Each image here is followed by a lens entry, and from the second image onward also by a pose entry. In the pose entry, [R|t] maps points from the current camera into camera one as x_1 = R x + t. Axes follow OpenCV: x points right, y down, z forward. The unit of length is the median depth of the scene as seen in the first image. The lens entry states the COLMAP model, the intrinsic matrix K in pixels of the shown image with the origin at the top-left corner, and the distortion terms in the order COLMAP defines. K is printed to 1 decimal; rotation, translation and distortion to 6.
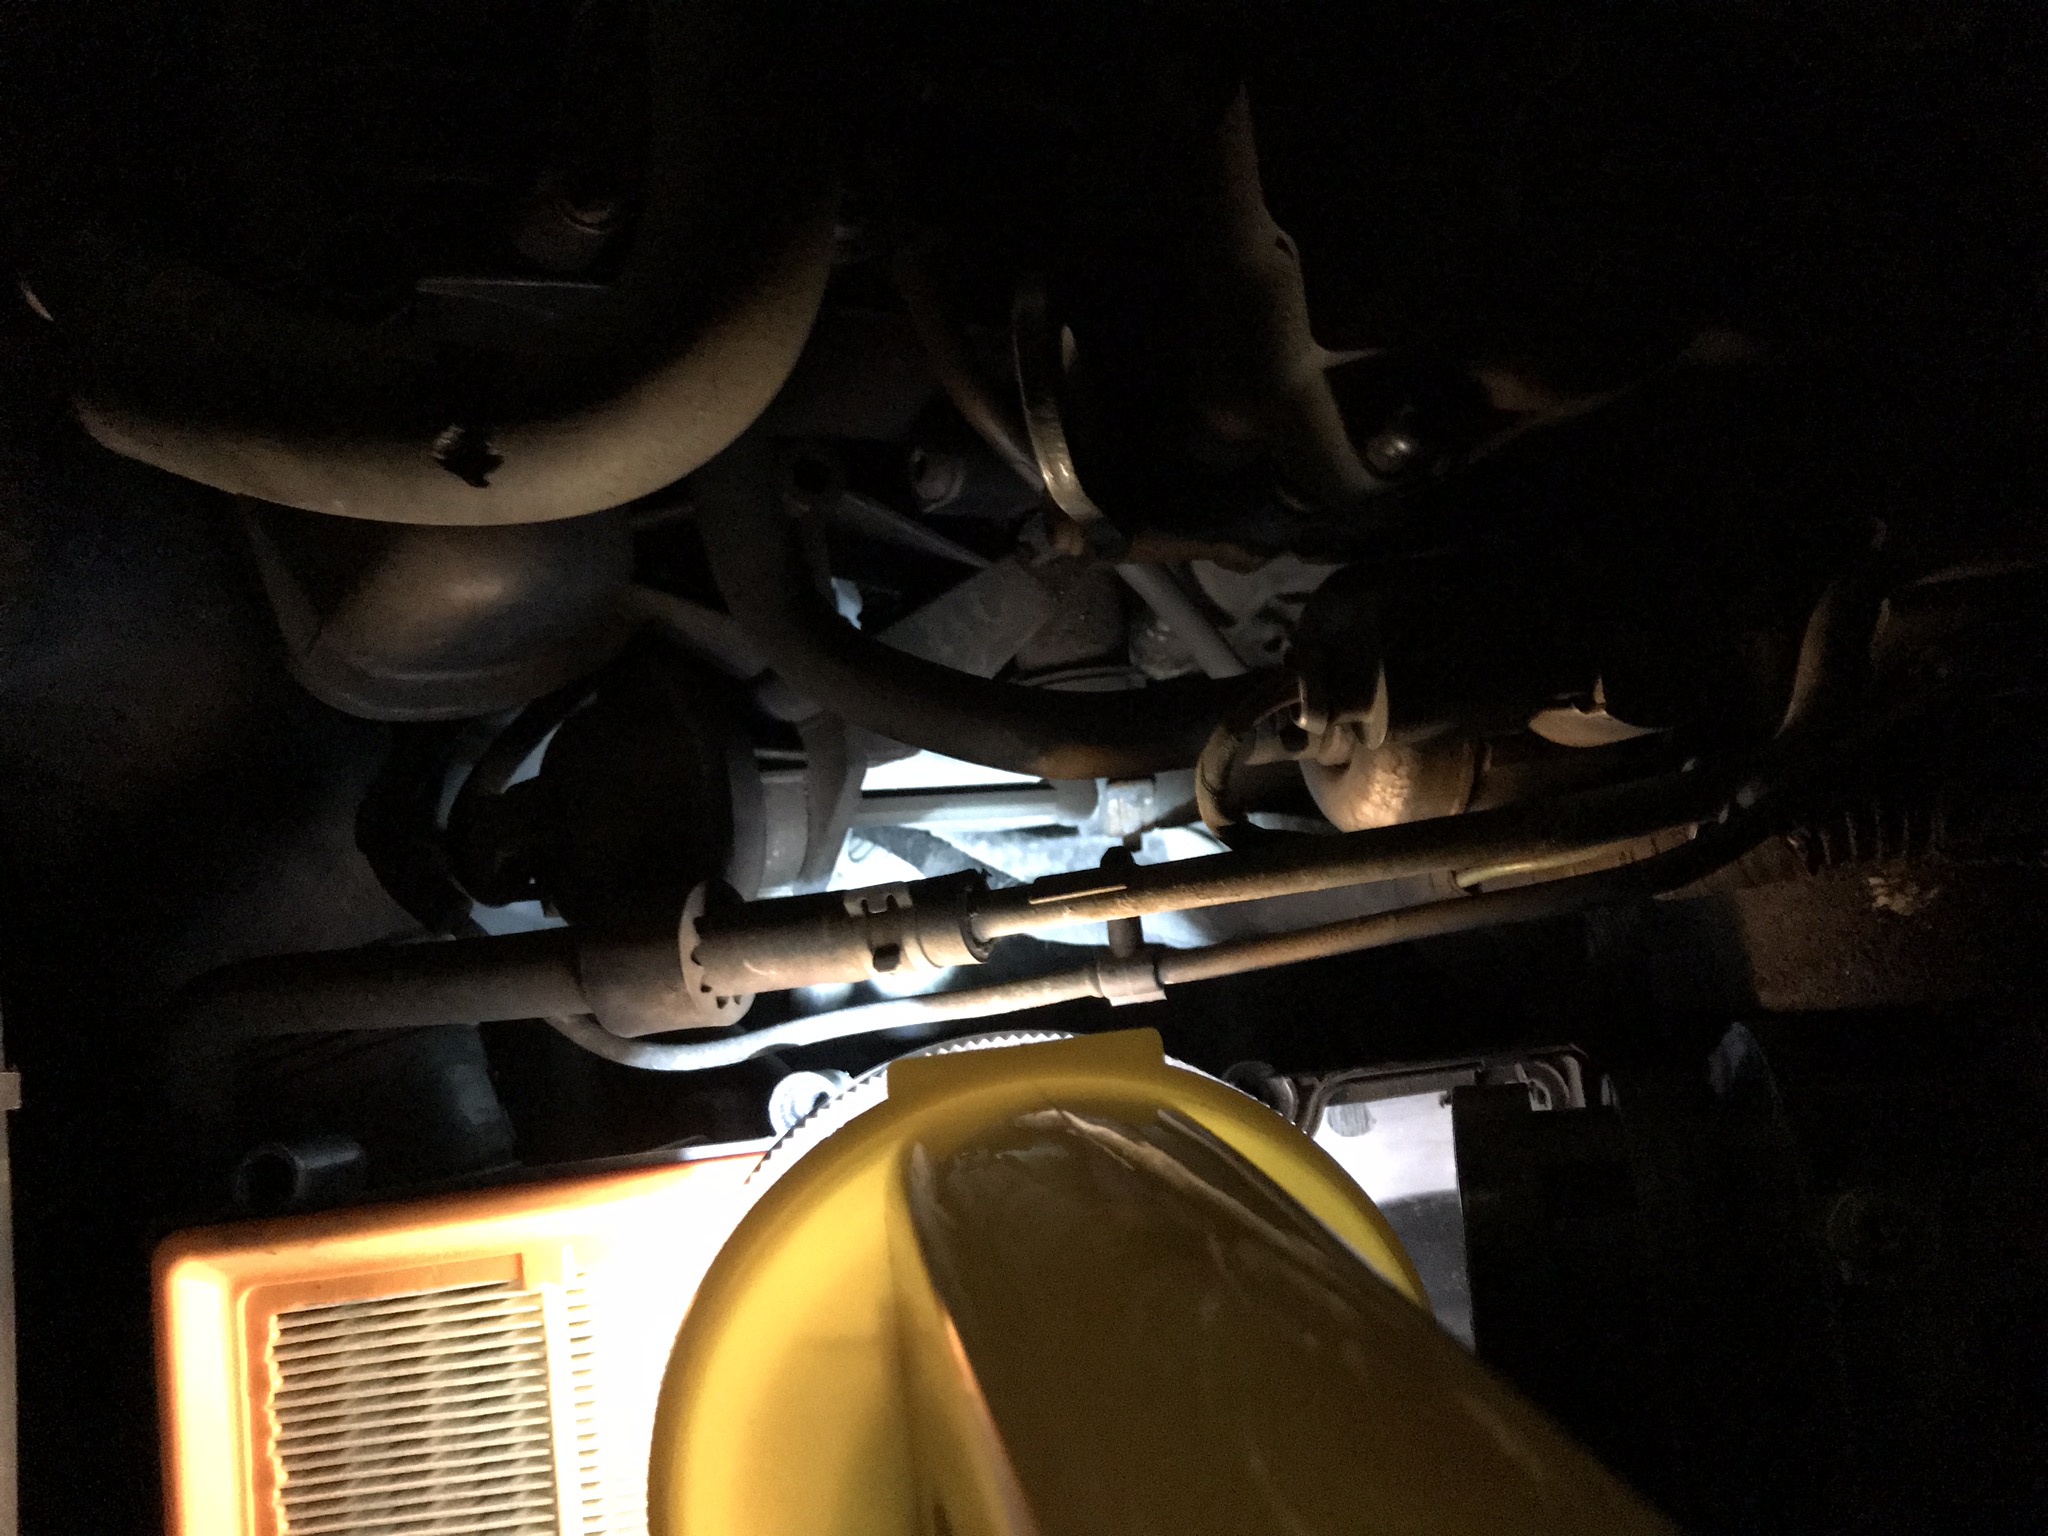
lens RADIAL K [[1730.6, 0, 1031.1], [0, 1730.6, 775.2], [0, 0, 1]] dist [0.104774, -0.413041]
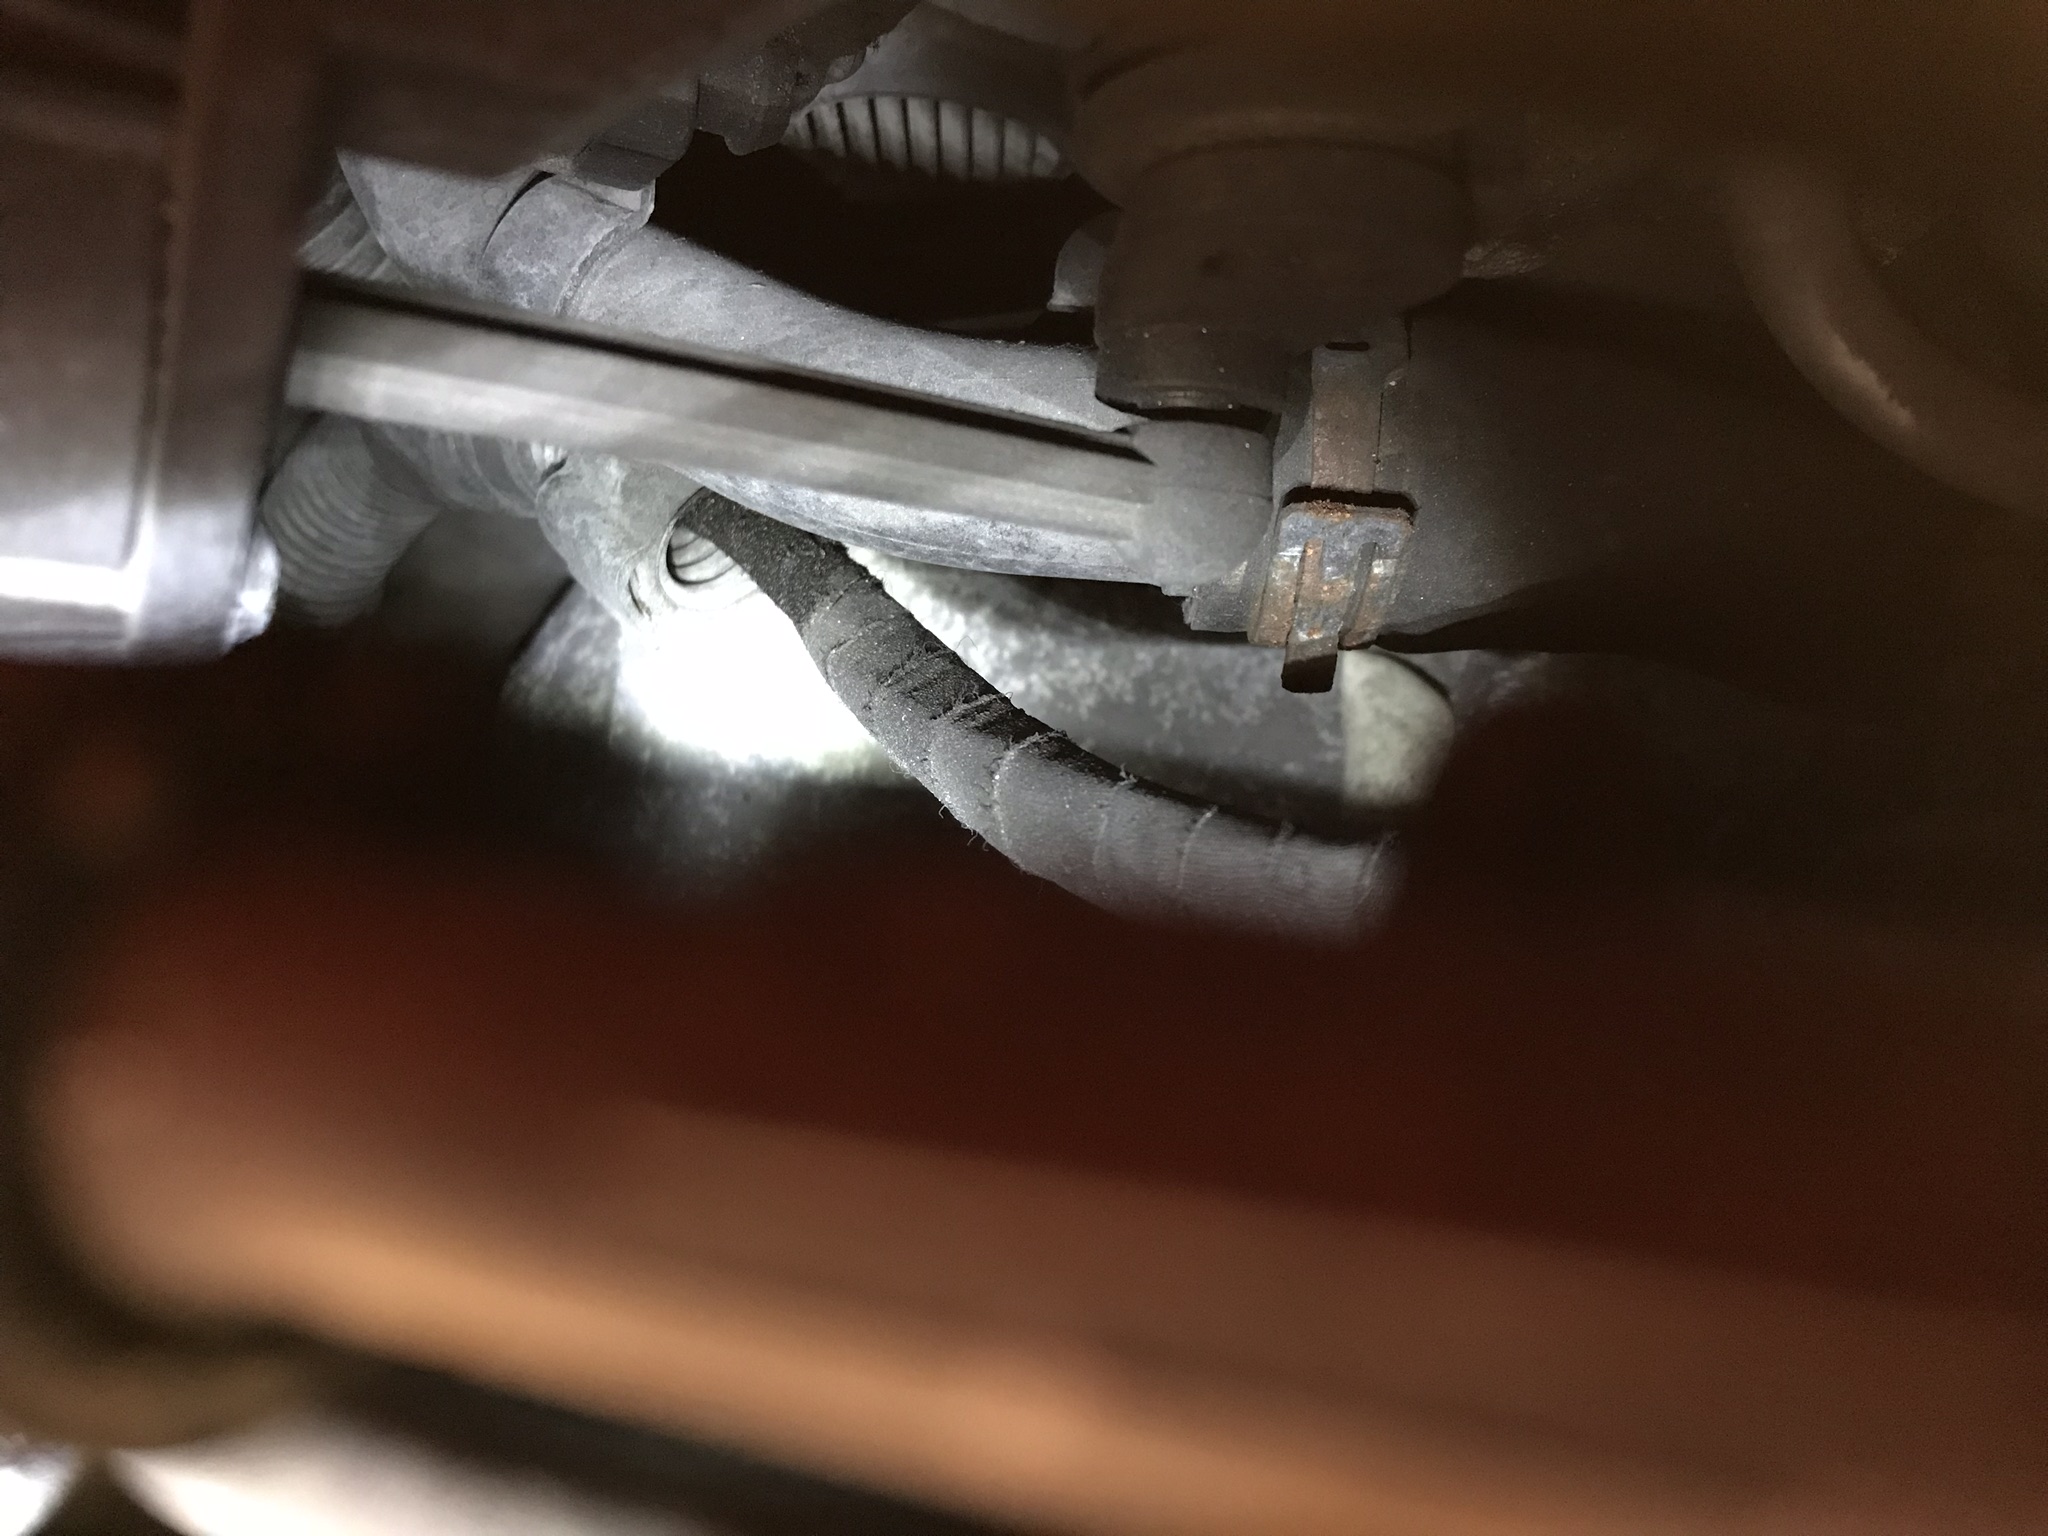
lens RADIAL K [[1730.6, 0, 1031.1], [0, 1730.6, 775.2], [0, 0, 1]] dist [0.104774, -0.413041]
pose [[0.979252, 0.200997, -0.025804, 0.013751], [-0.196473, 0.972880, 0.122077, 0.035356], [0.049641, -0.114475, 0.992185, 0.768094]]
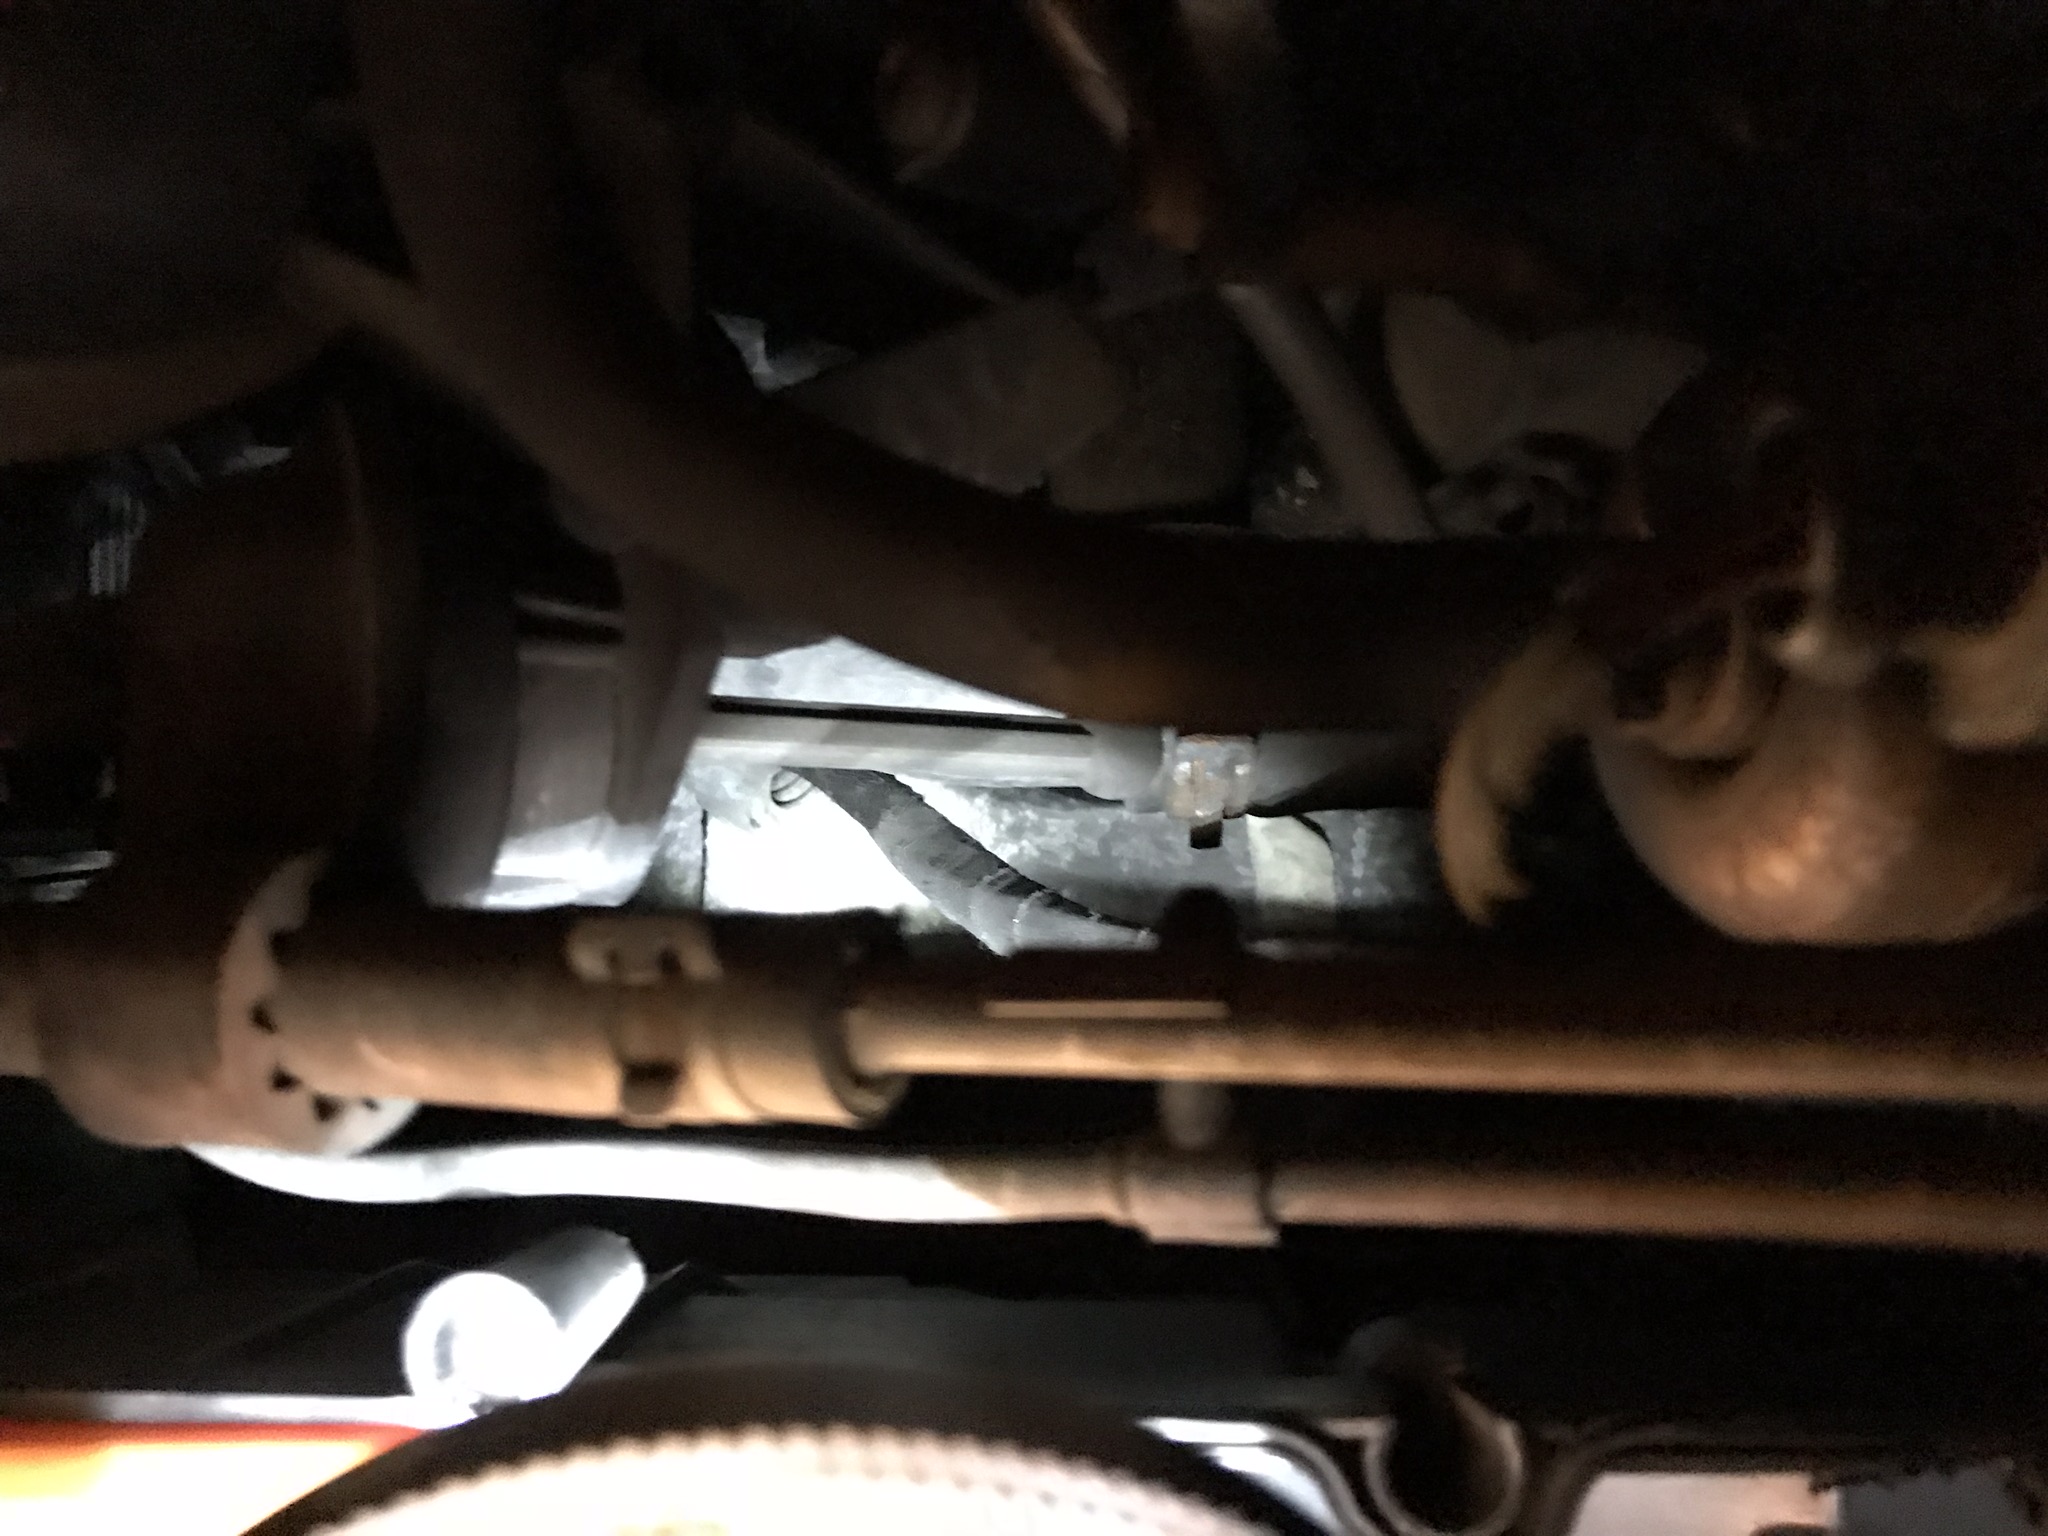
lens RADIAL K [[1730.6, 0, 1031.1], [0, 1730.6, 775.2], [0, 0, 1]] dist [0.104774, -0.413041]
pose [[0.993121, 0.114302, -0.025398, 0.011662], [-0.113158, 0.992661, 0.042647, -0.000939], [0.030086, -0.039479, 0.998767, 0.480160]]
